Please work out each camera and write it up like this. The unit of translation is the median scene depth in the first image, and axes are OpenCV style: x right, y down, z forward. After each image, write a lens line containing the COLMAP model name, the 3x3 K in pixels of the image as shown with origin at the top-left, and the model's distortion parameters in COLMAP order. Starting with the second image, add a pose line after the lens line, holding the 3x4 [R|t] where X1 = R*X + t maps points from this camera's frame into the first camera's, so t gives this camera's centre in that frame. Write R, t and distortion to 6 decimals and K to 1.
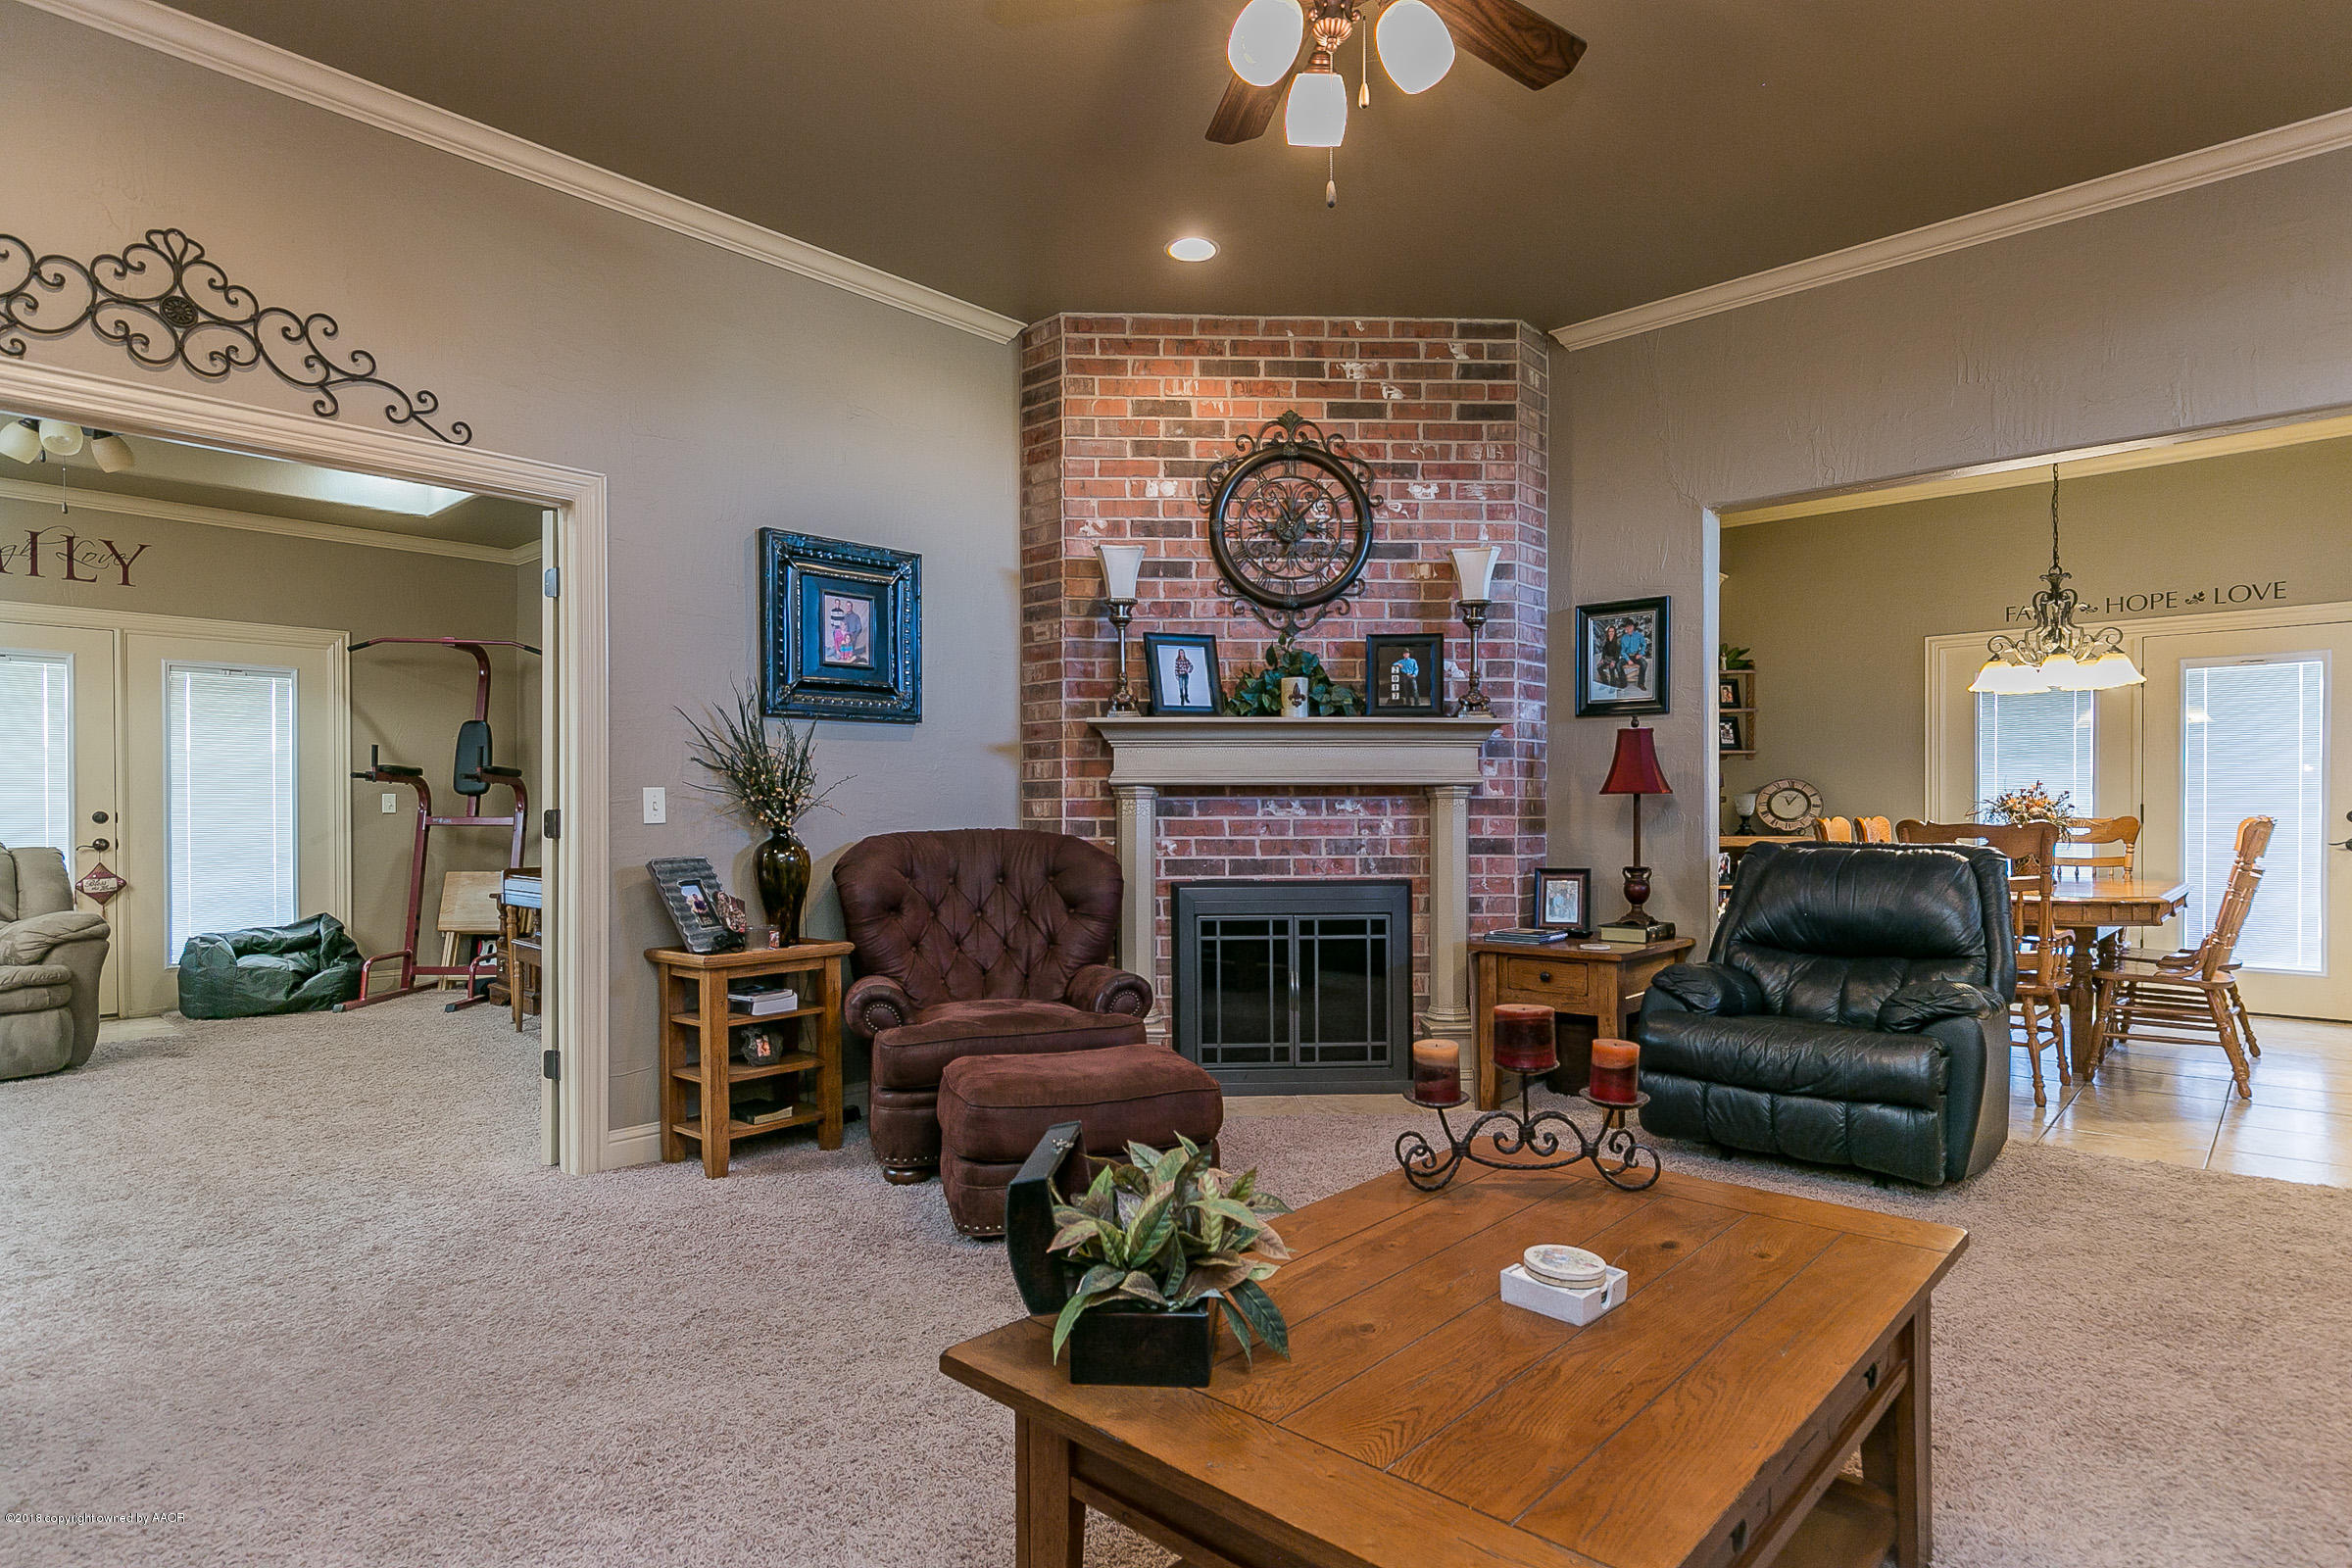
lens RADIAL K [[1223.4, 0, 1188.8], [0, 1223.4, 809.4], [0, 0, 1]] dist [-0.004577, 0.000019]
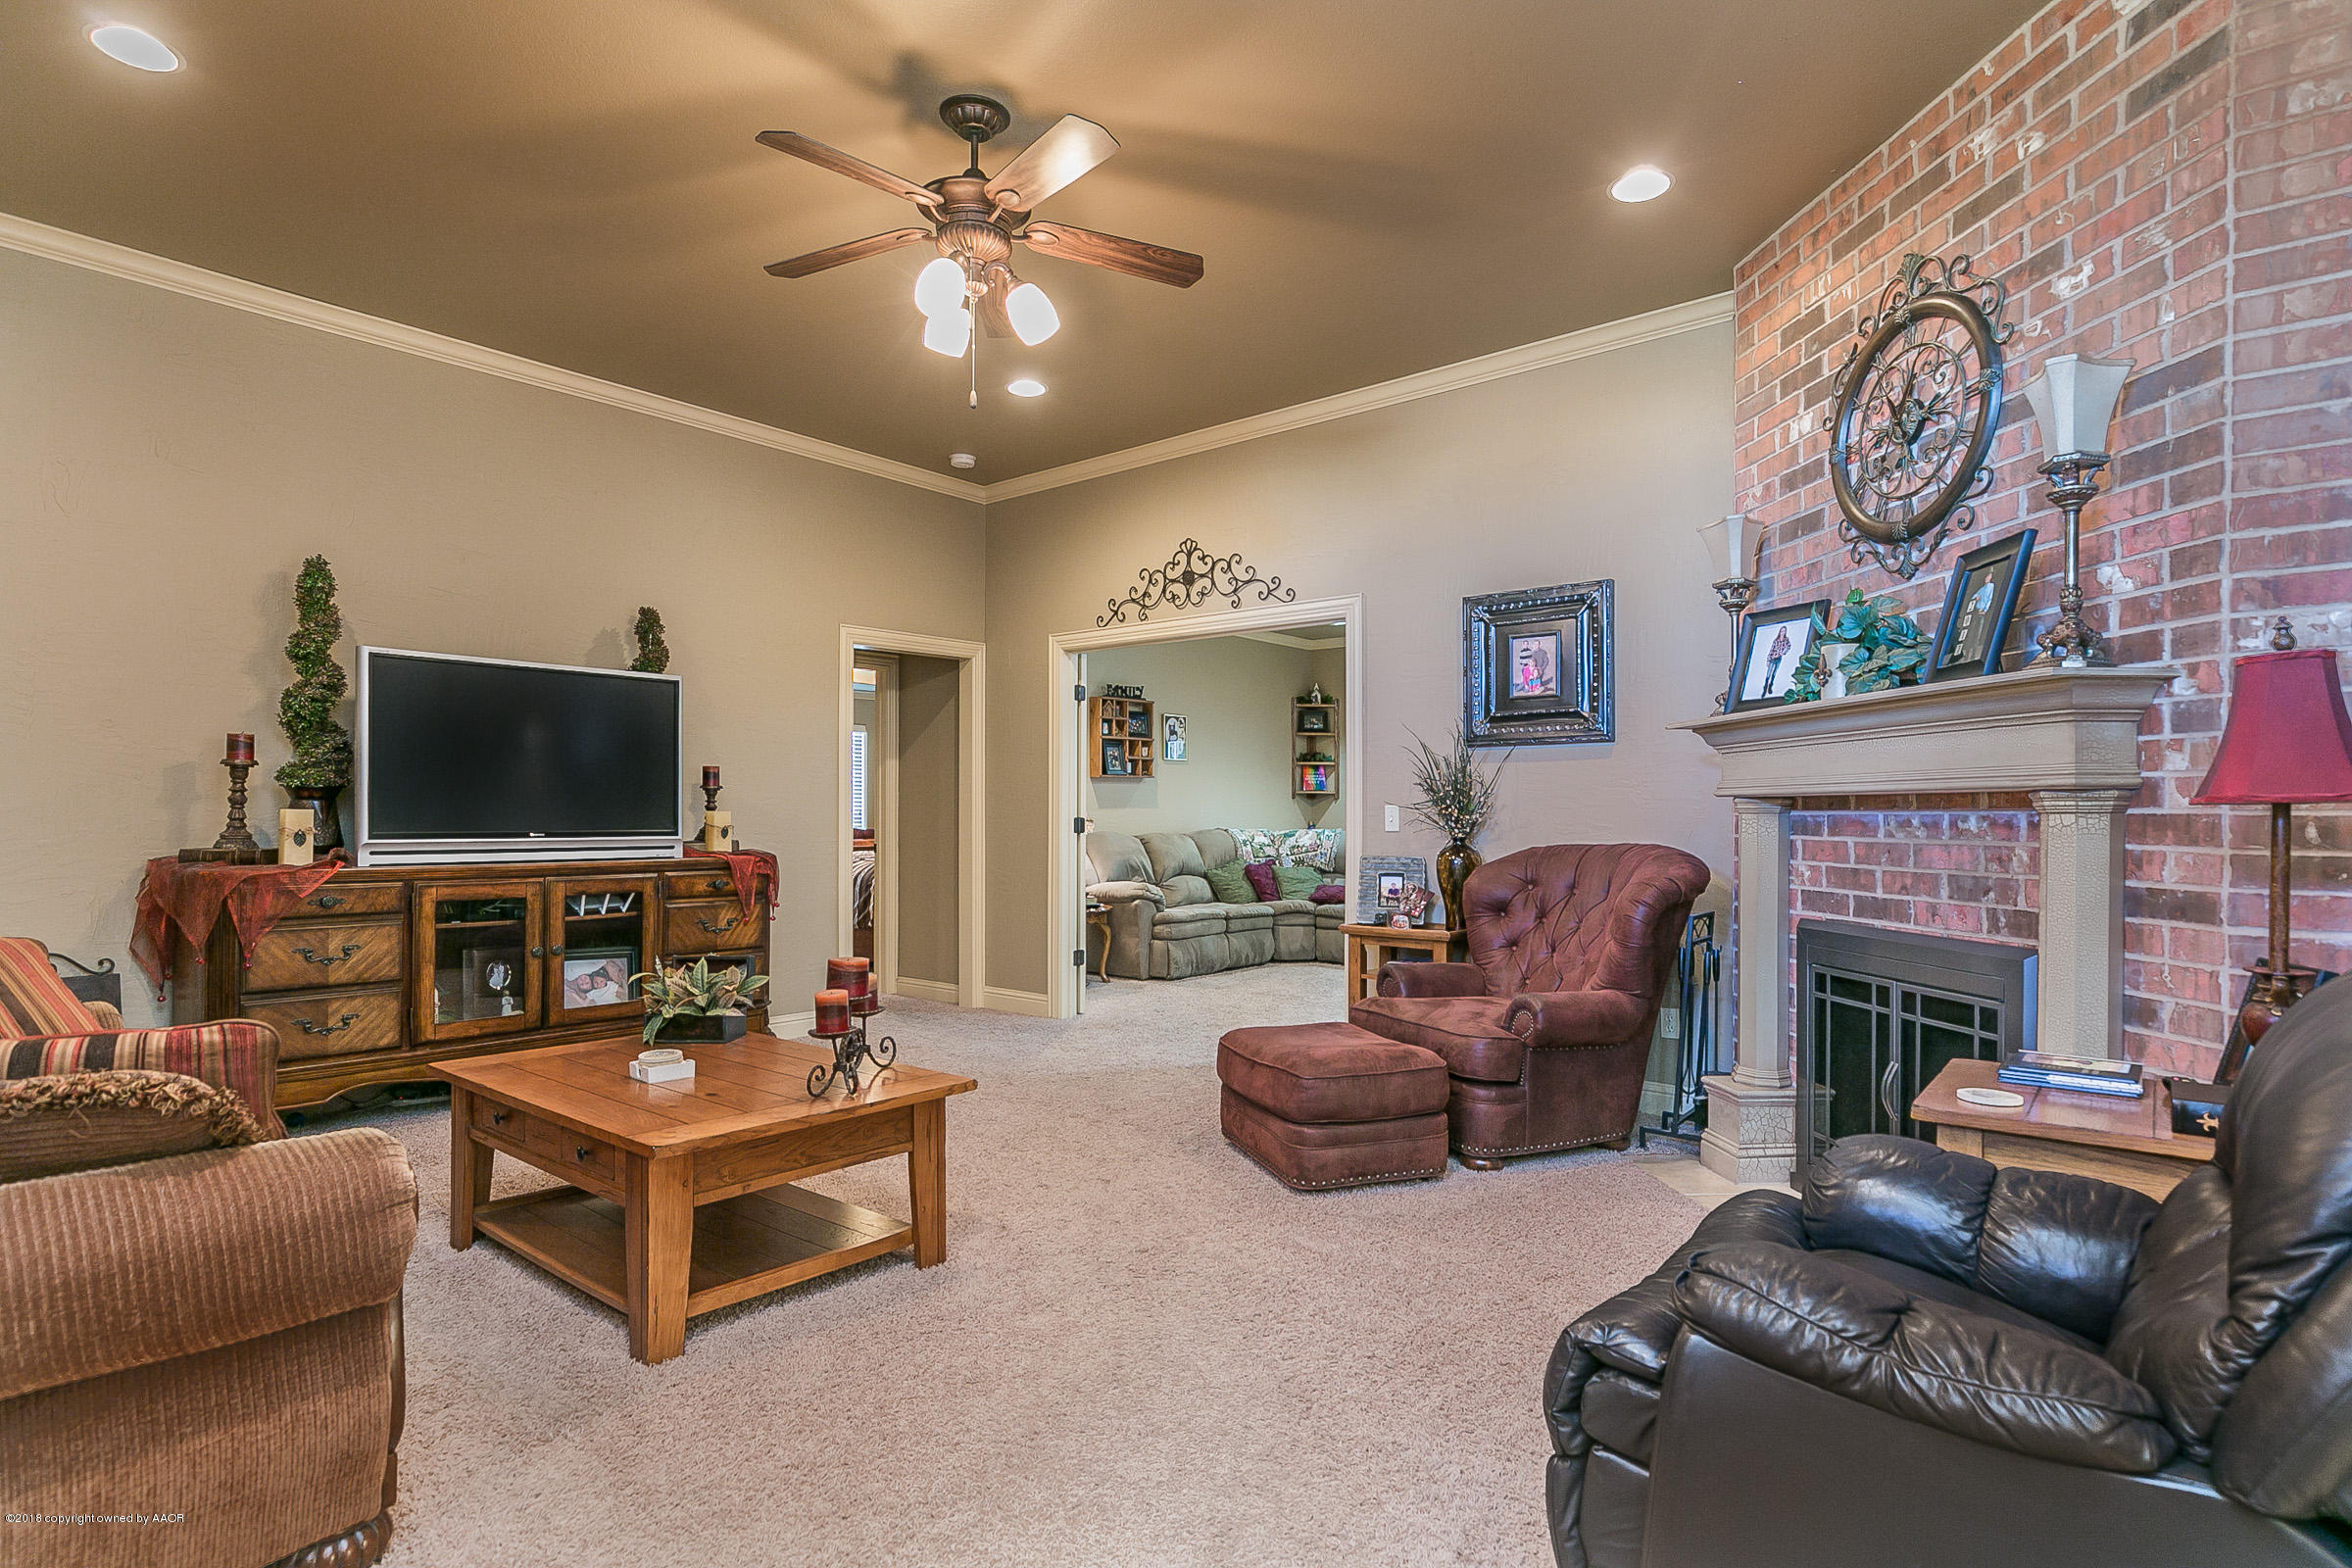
lens RADIAL K [[1223.4, 0, 1176.9], [0, 1223.4, 798.2], [0, 0, 1]] dist [-0.004577, 0.000019]
pose [[0.026501, -0.011908, -0.999578, 0.765422], [-0.009680, 0.999879, -0.012168, -0.004804], [0.999602, 0.009998, 0.026383, 0.571468]]
